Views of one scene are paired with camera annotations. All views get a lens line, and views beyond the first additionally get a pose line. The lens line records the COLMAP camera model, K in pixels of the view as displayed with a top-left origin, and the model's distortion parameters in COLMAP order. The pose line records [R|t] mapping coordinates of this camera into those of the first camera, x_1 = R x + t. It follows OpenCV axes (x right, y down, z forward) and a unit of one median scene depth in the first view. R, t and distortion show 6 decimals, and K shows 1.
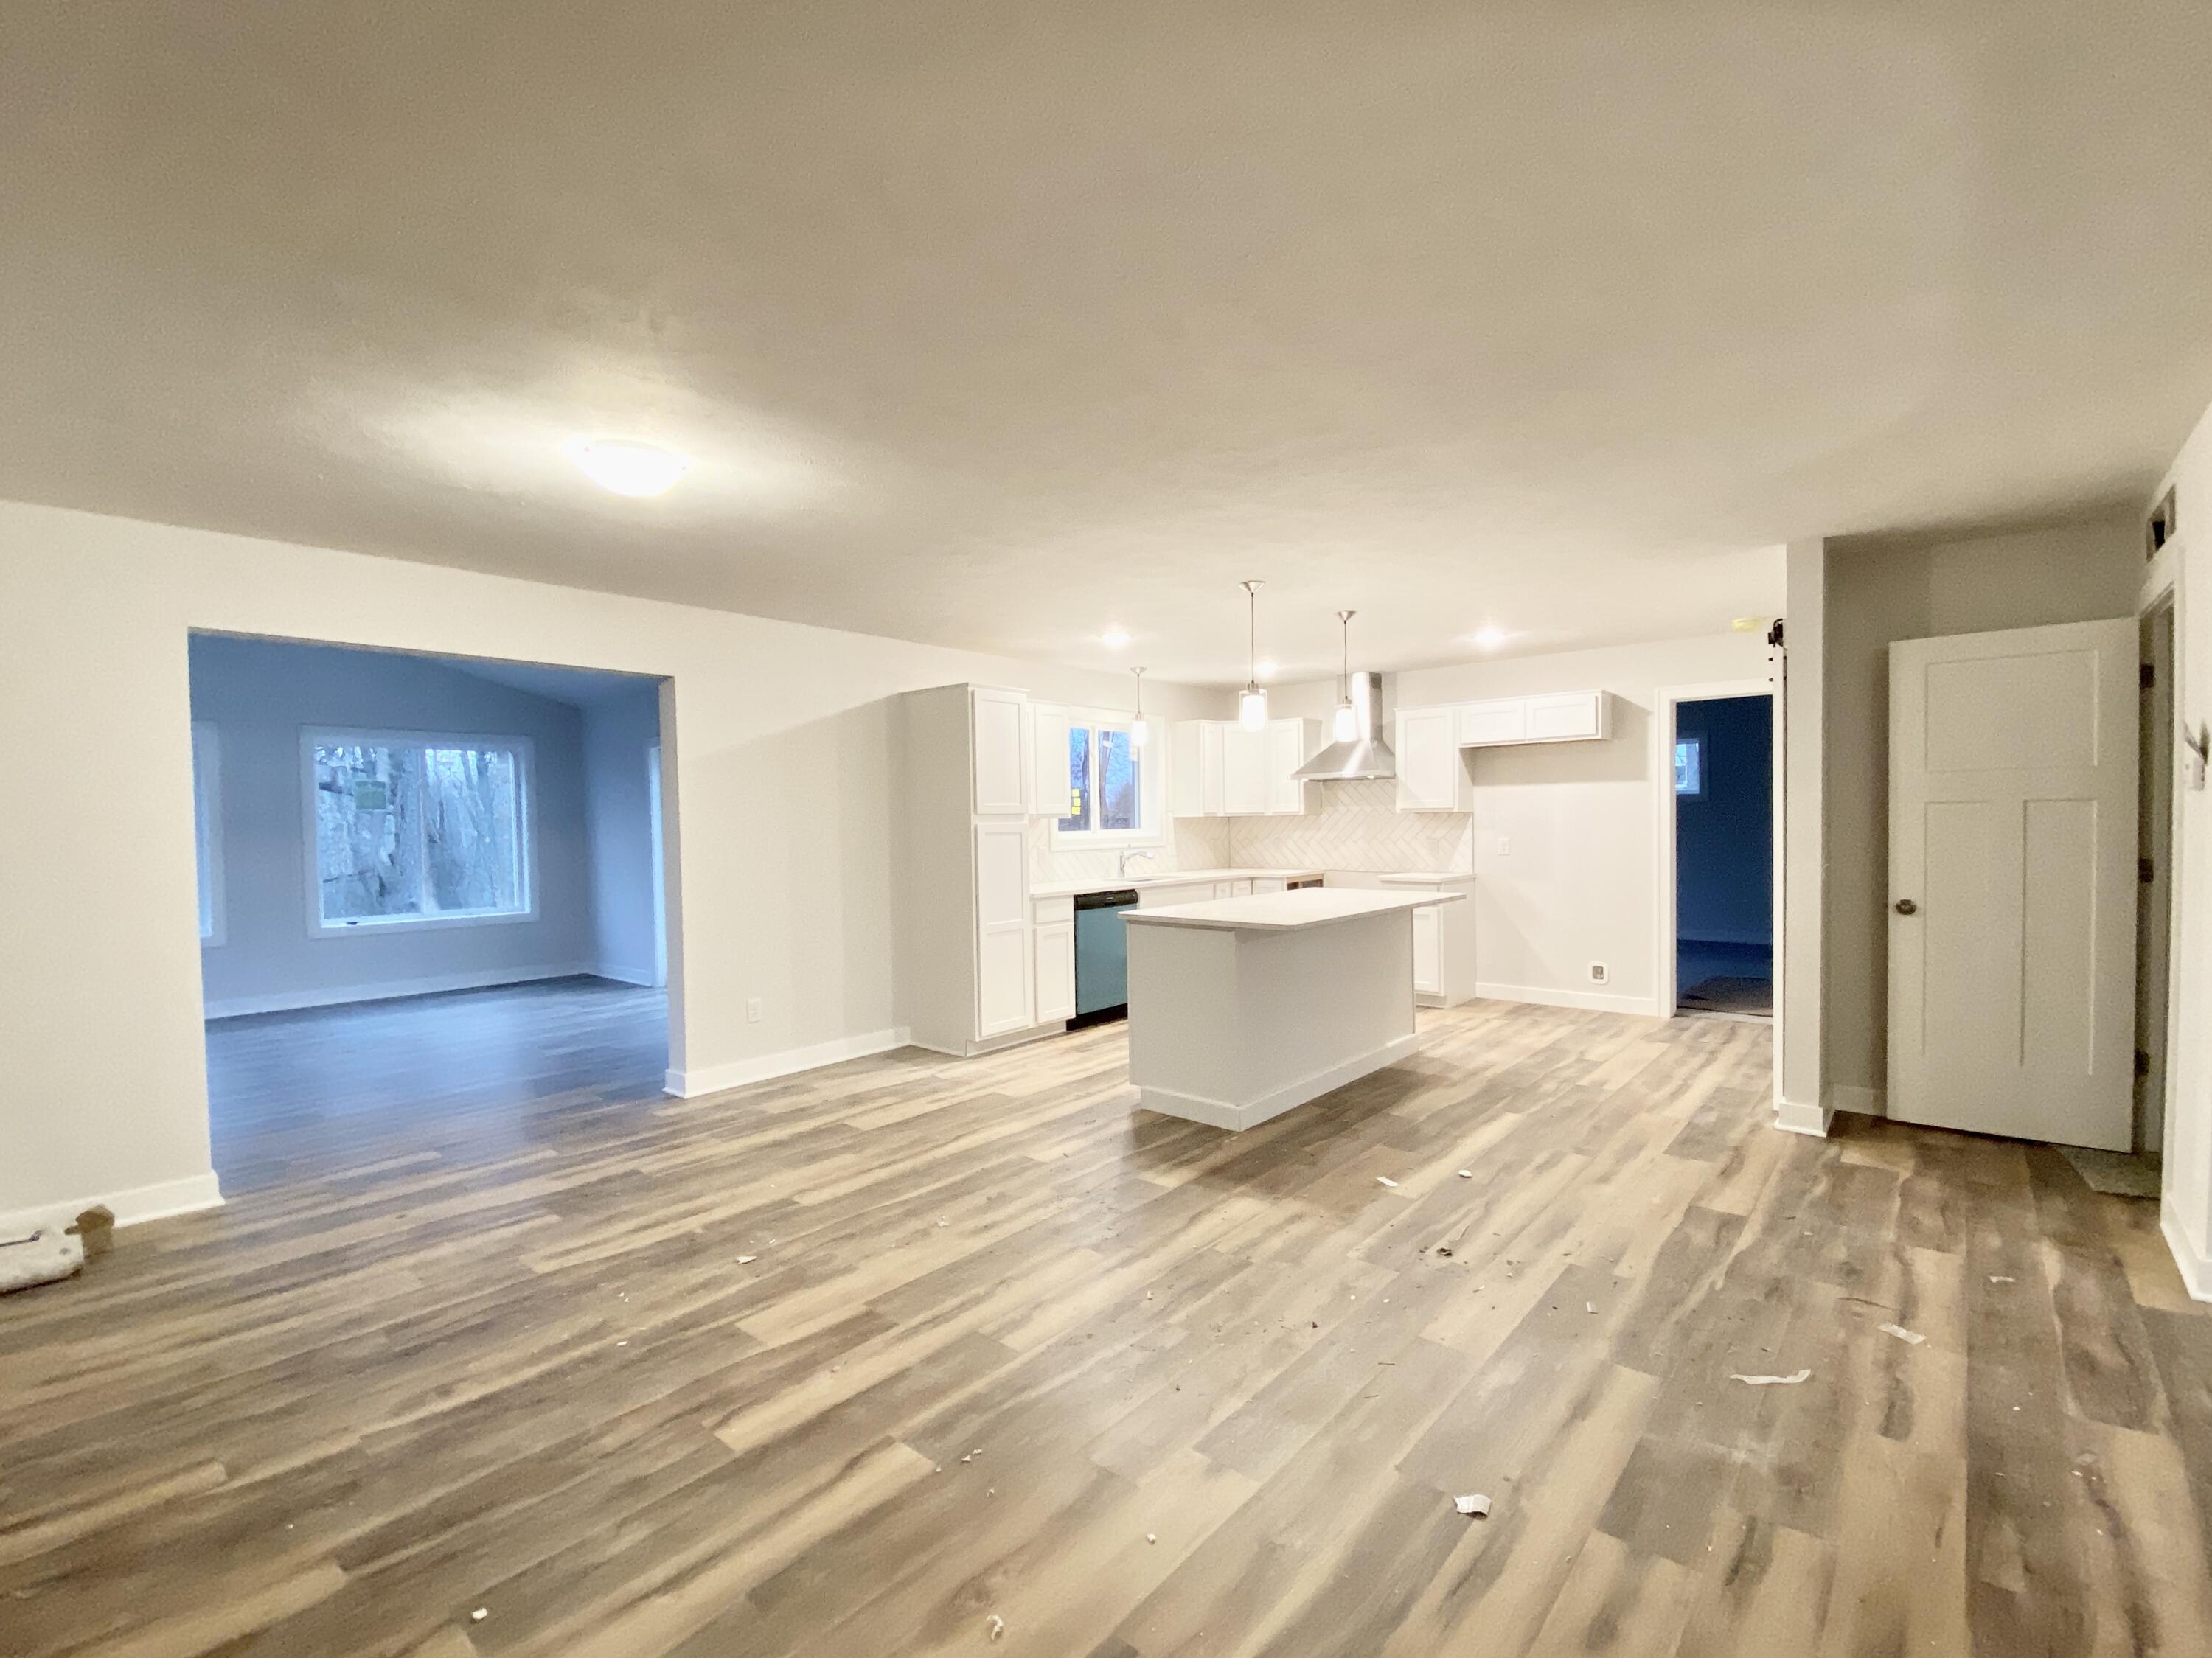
lens RADIAL K [[961.3, 0, 1091.9], [0, 961.3, 829.0], [0, 0, 1]] dist [0.038643, -0.023221]
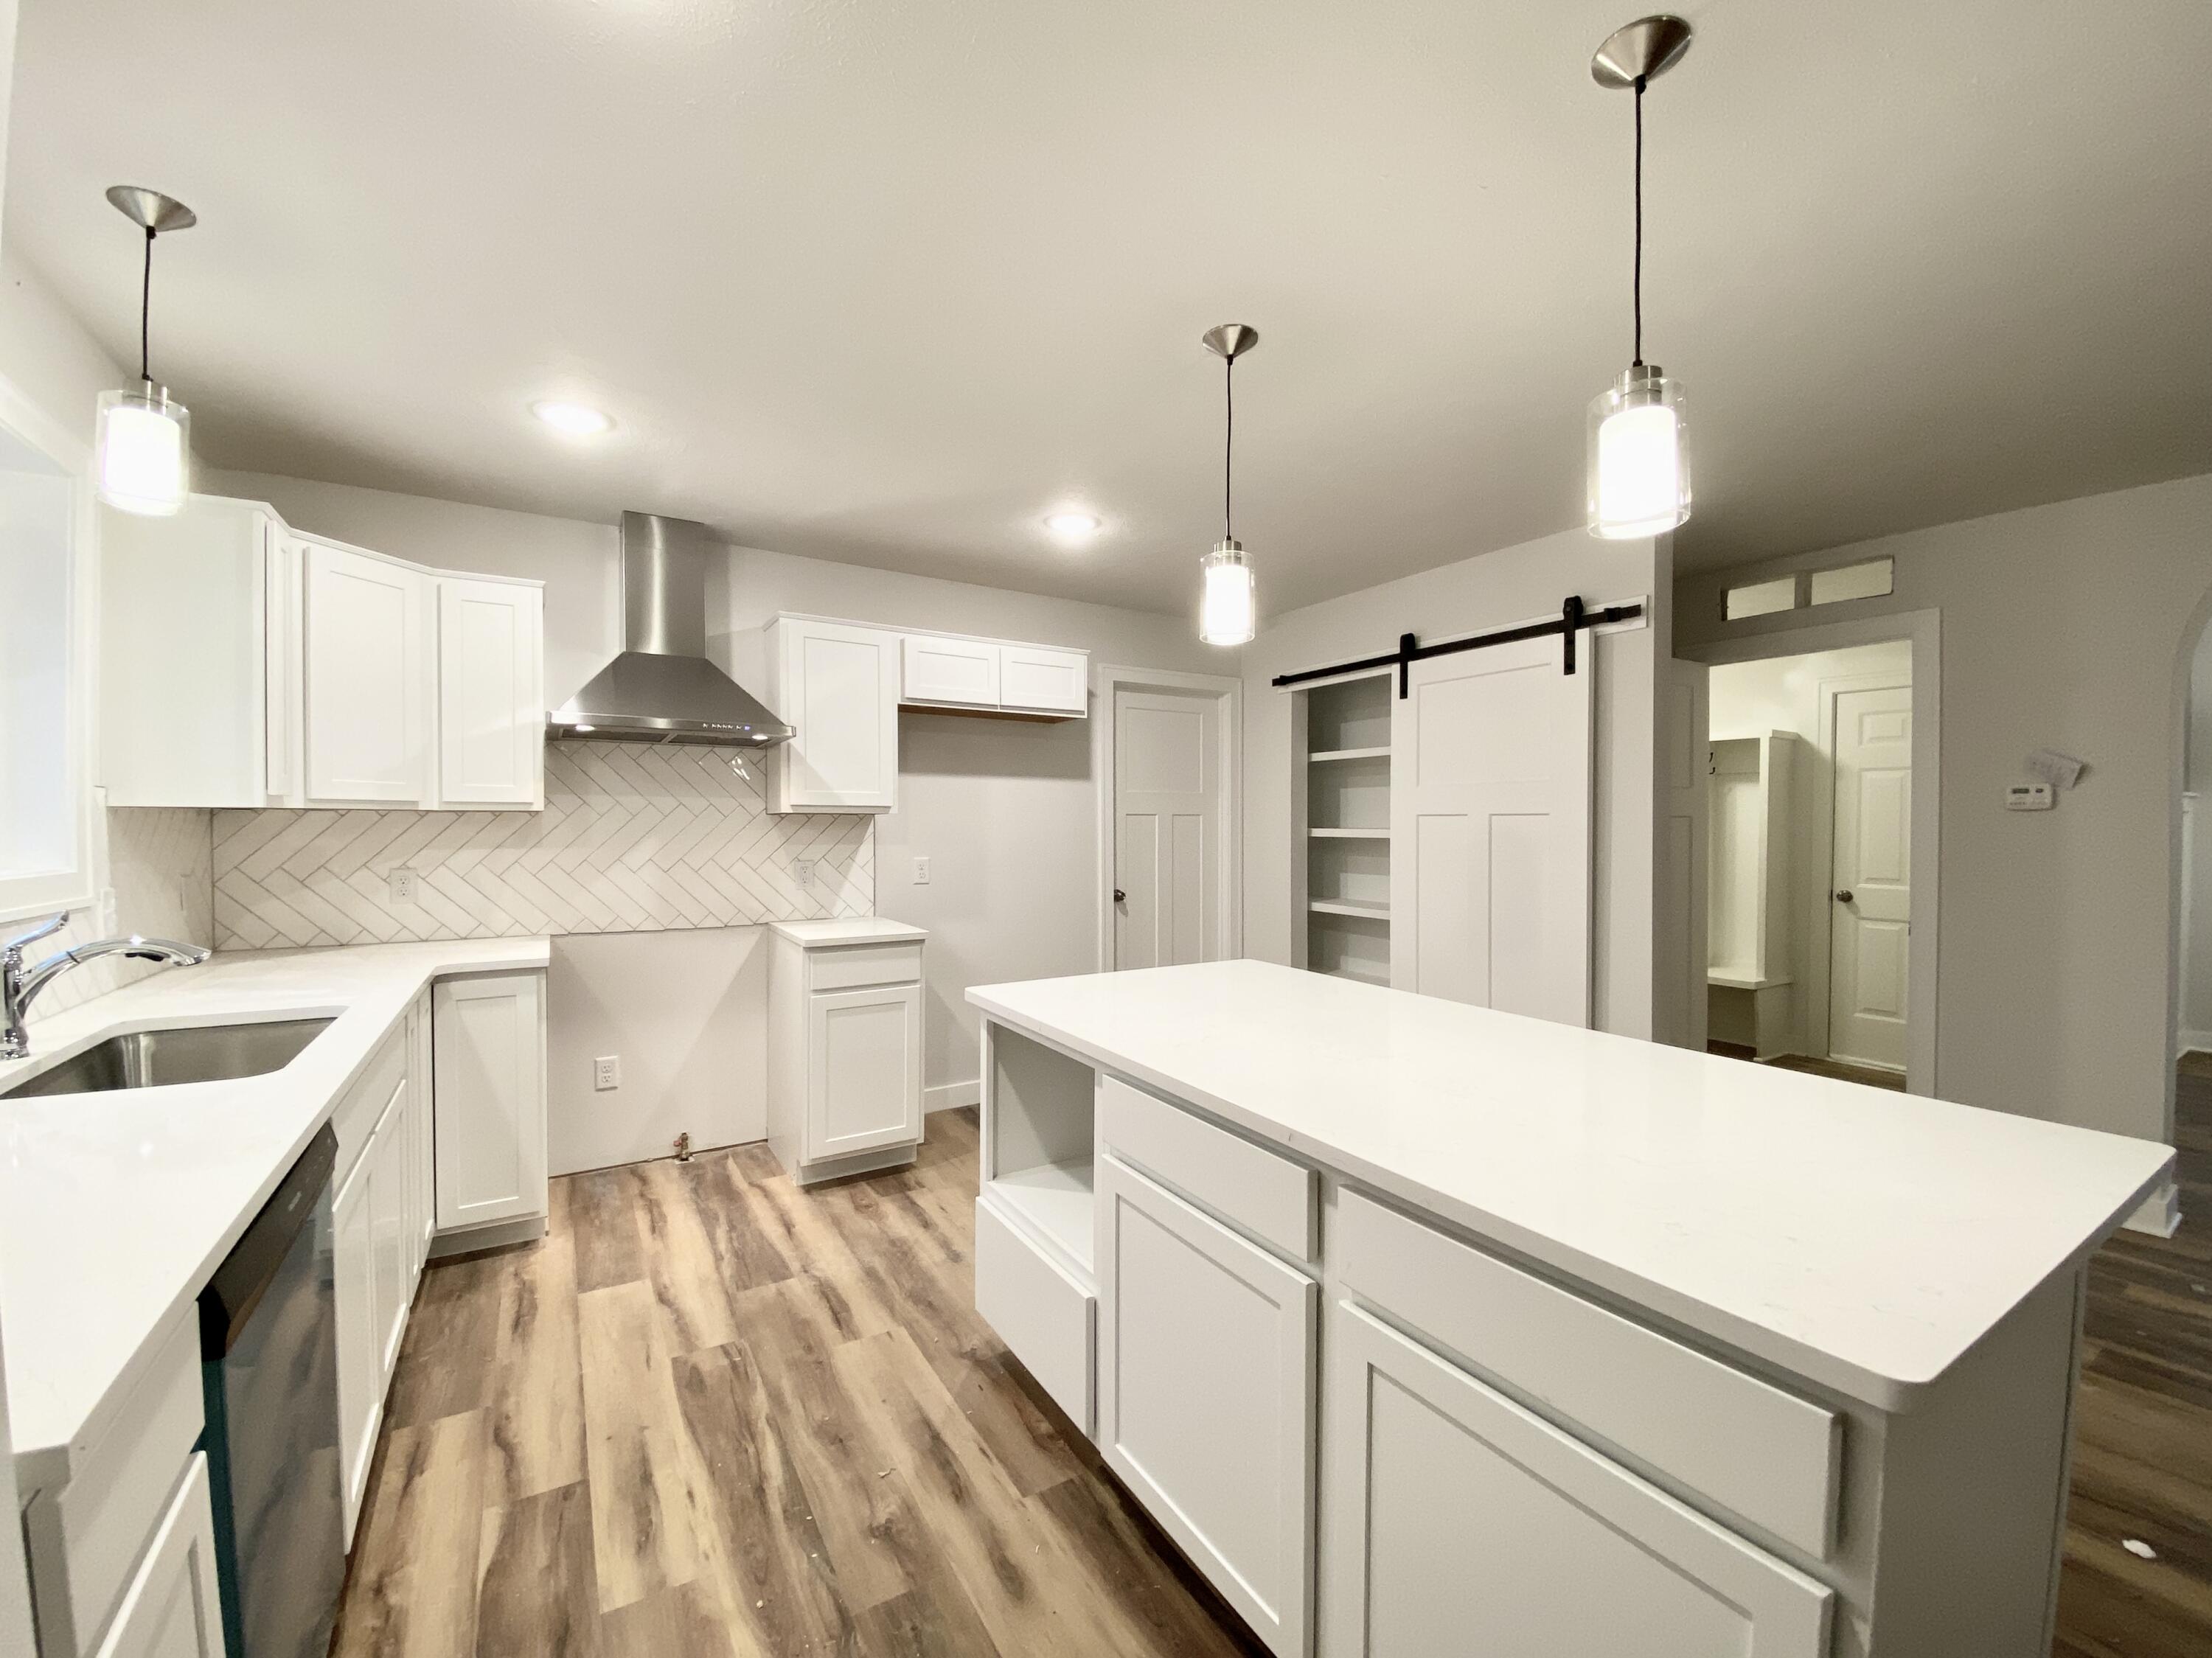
lens RADIAL K [[914.3, 0, 1114.5], [0, 914.3, 833.8], [0, 0, 1]] dist [0.039910, -0.000076]
pose [[0.293994, 0.009819, 0.955757, -0.125548], [0.002765, 0.999934, -0.011123, 0.000764], [-0.955803, 0.005913, 0.293947, 0.824846]]
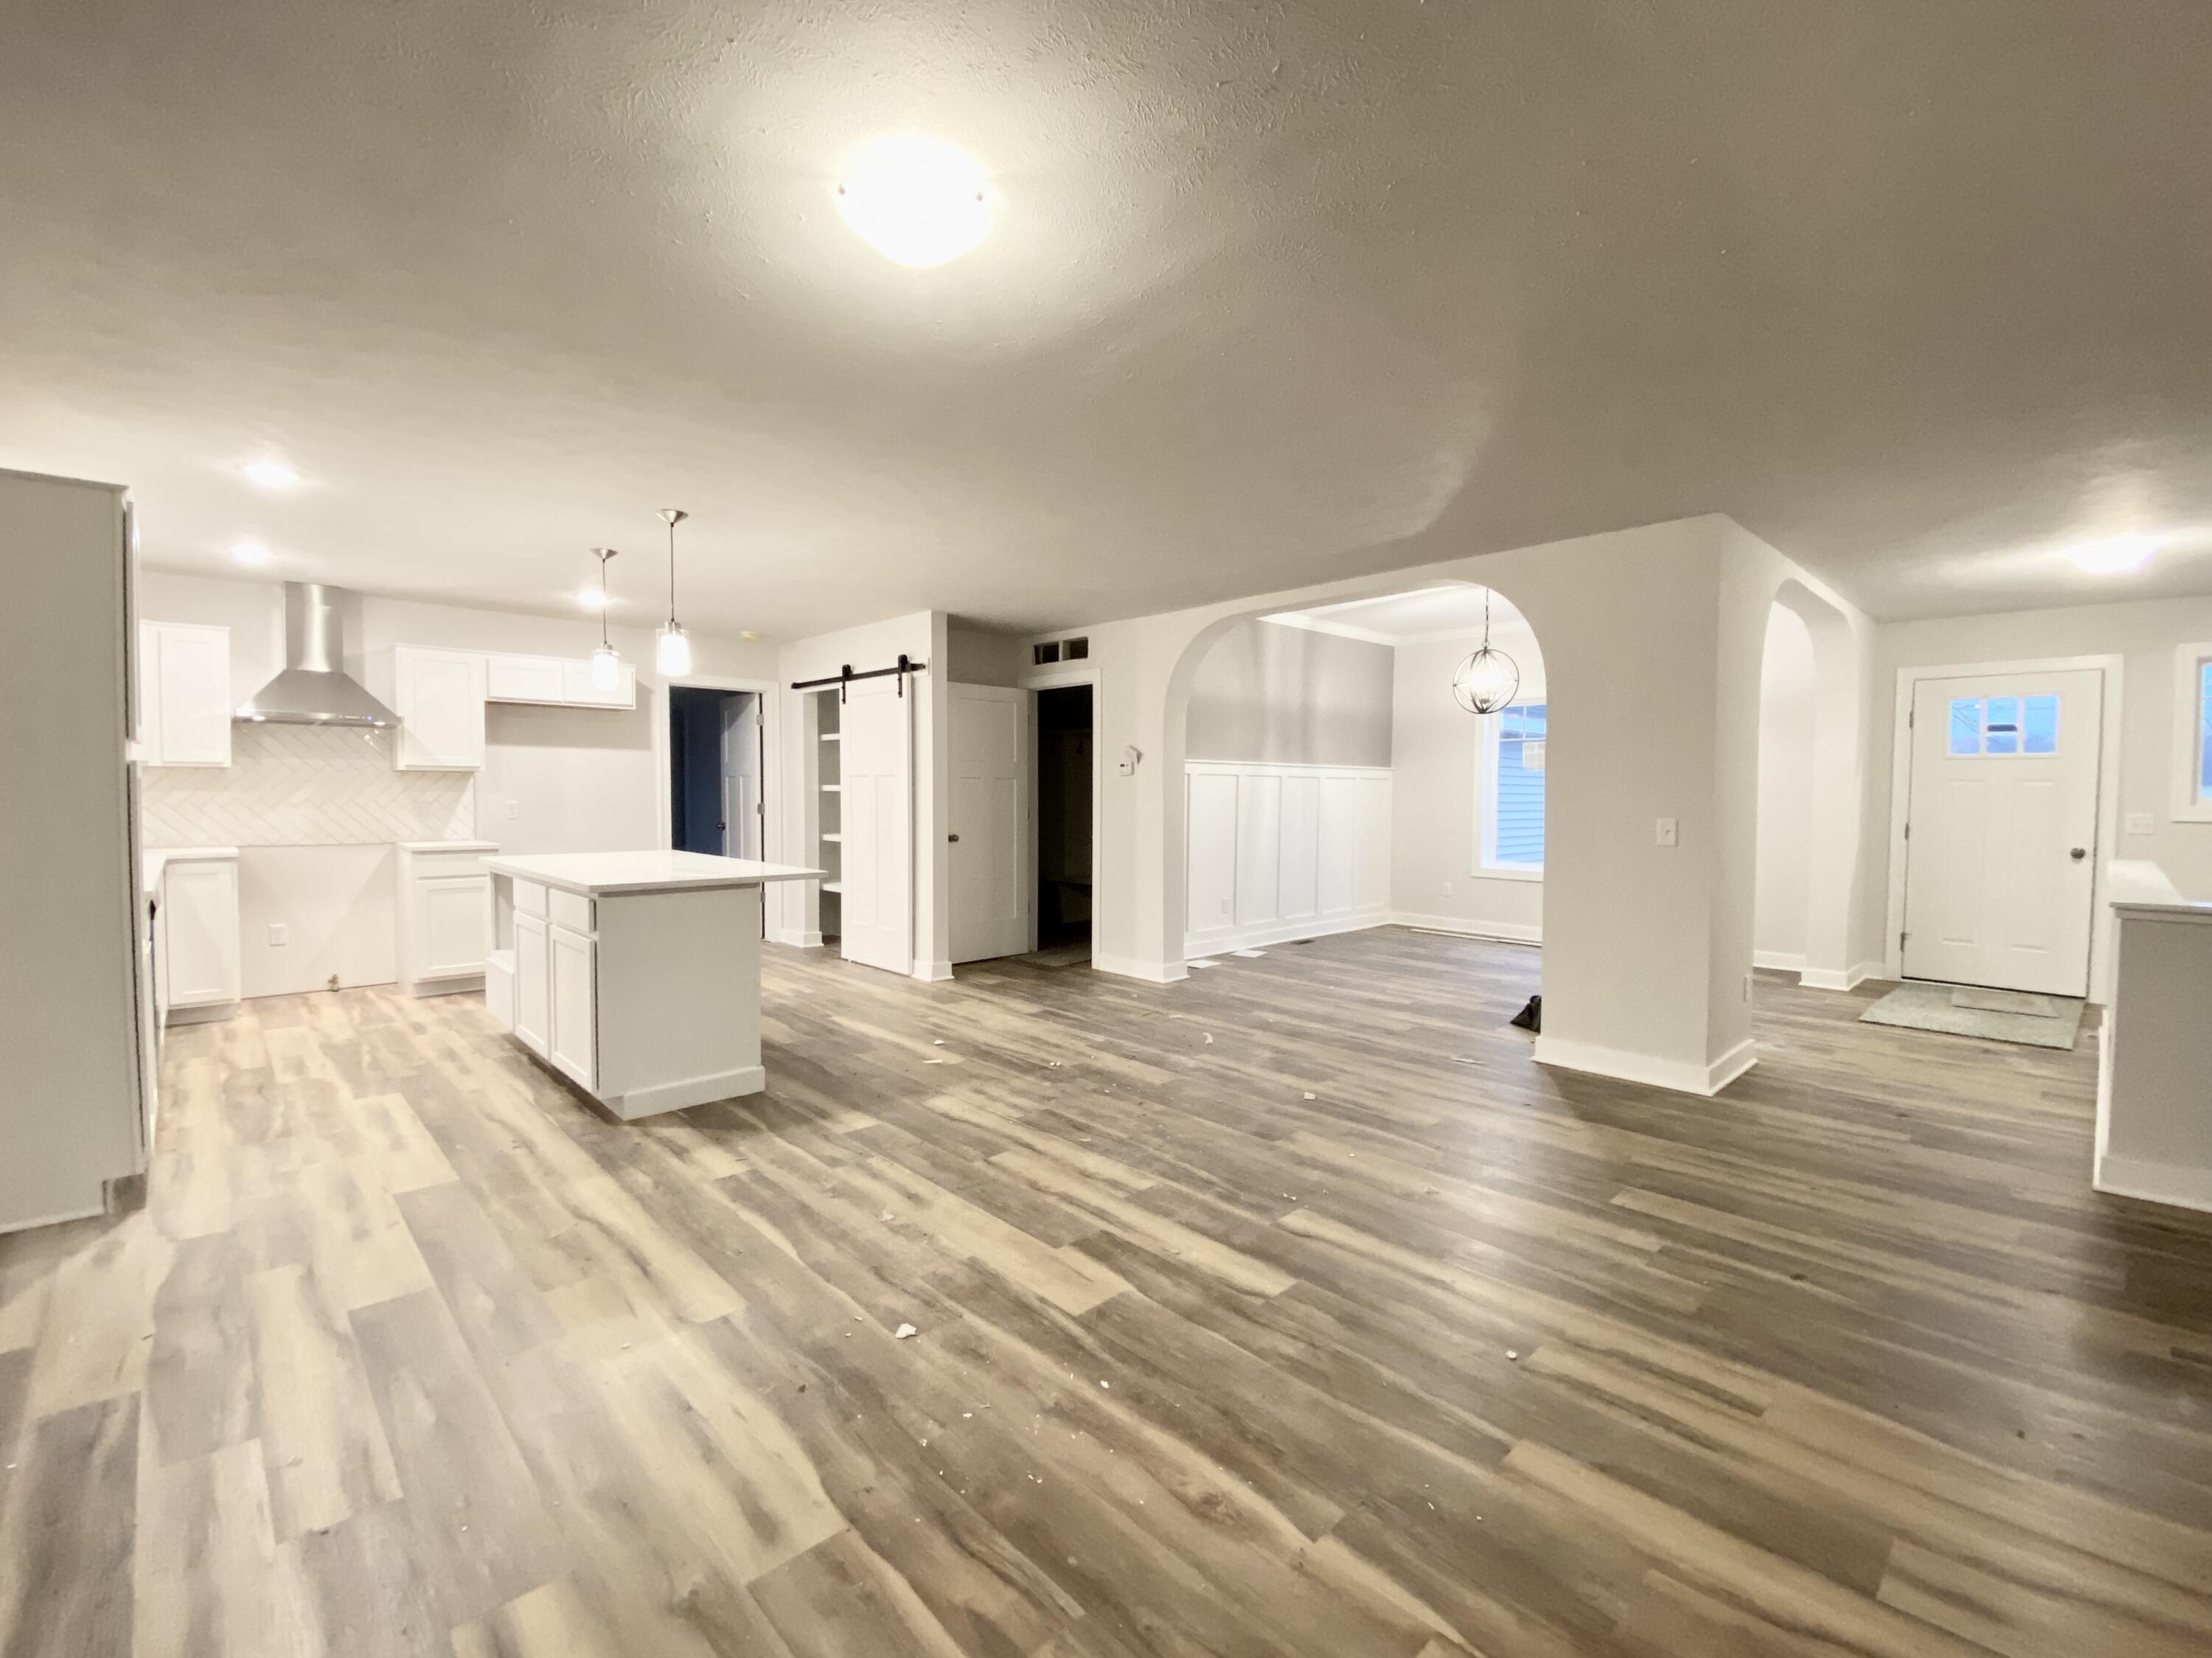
lens RADIAL K [[961.3, 0, 1091.9], [0, 961.3, 829.0], [0, 0, 1]] dist [0.038643, -0.023221]
pose [[0.096293, -0.018579, 0.995180, -0.548970], [0.001061, 0.999827, 0.018563, 0.022331], [-0.995352, -0.000732, 0.096296, 0.400831]]
